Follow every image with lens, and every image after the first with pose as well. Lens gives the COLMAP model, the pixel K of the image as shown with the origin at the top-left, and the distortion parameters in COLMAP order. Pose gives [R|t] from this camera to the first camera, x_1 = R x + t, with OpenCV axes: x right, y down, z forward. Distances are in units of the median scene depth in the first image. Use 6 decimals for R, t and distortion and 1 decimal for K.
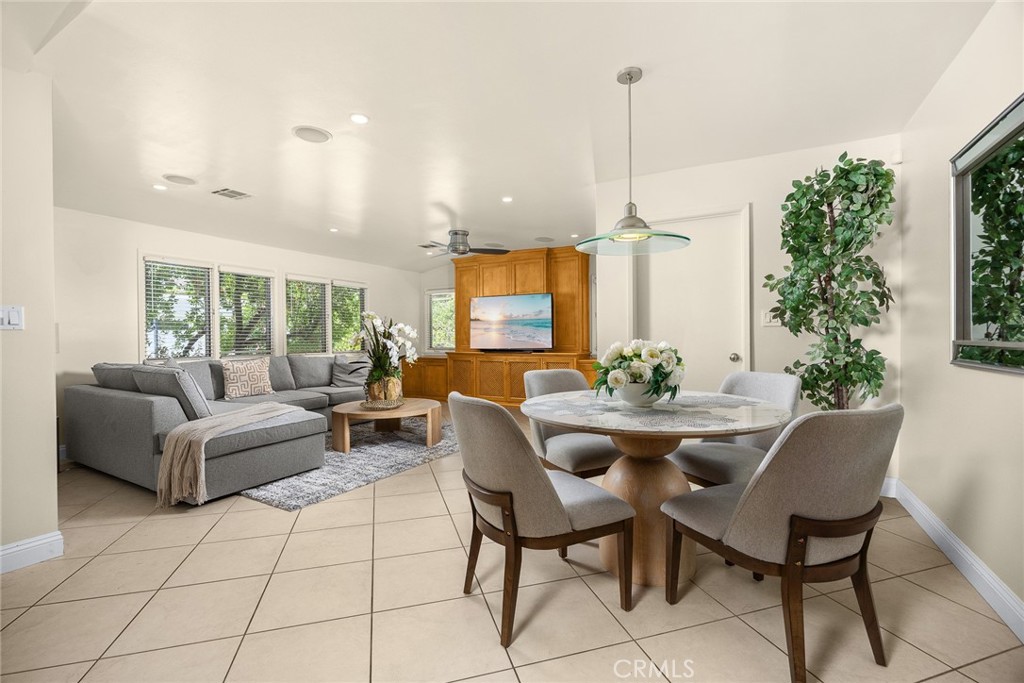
lens RADIAL K [[468.8, 0, 512.0], [0, 468.8, 341.5], [0, 0, 1]] dist [-0.002263, -0.000171]
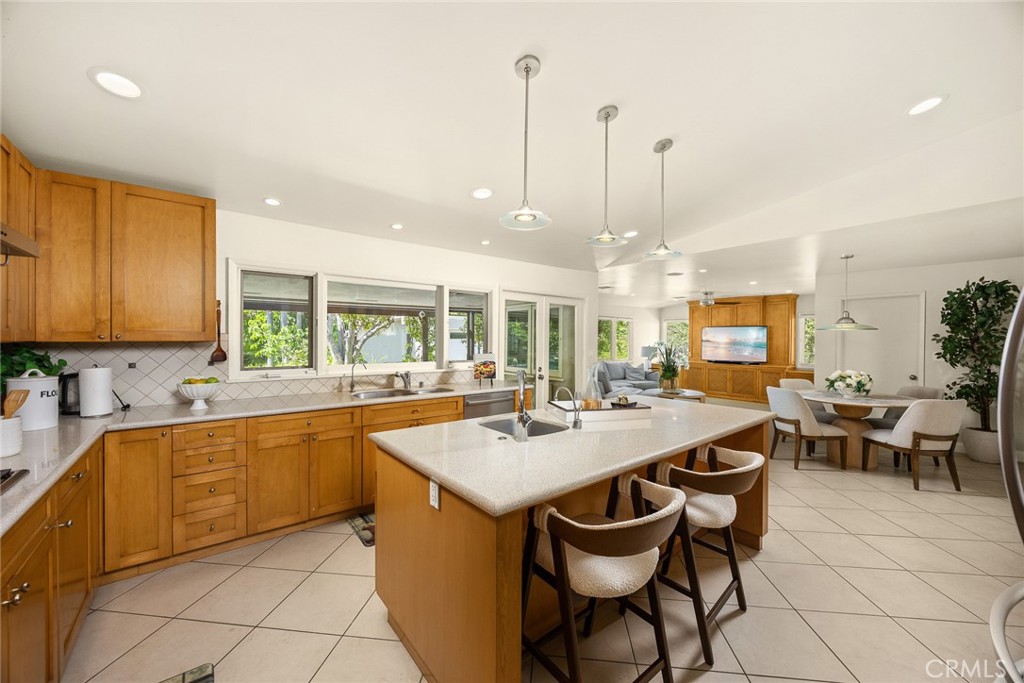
lens RADIAL K [[390.5, 0, 516.3], [0, 390.5, 343.0], [0, 0, 1]] dist [0.003441, 0.000290]
pose [[0.919009, 0.019245, -0.393766, -0.227235], [-0.019634, 0.999803, 0.003042, -0.050331], [0.393746, 0.004935, 0.919206, -0.674768]]
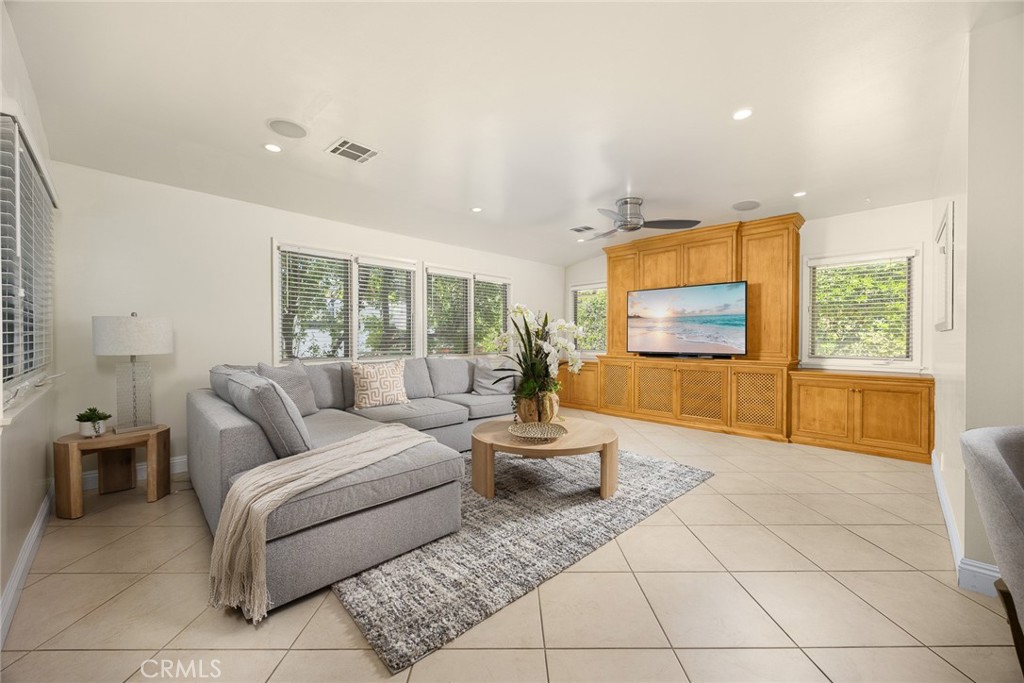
lens RADIAL K [[412.9, 0, 504.6], [0, 412.9, 339.1], [0, 0, 1]] dist [0.000304, -0.000005]
pose [[0.956886, 0.008495, -0.290340, -0.132944], [-0.010036, 0.999942, -0.003818, -0.003327], [0.290290, 0.006567, 0.956916, 0.353612]]
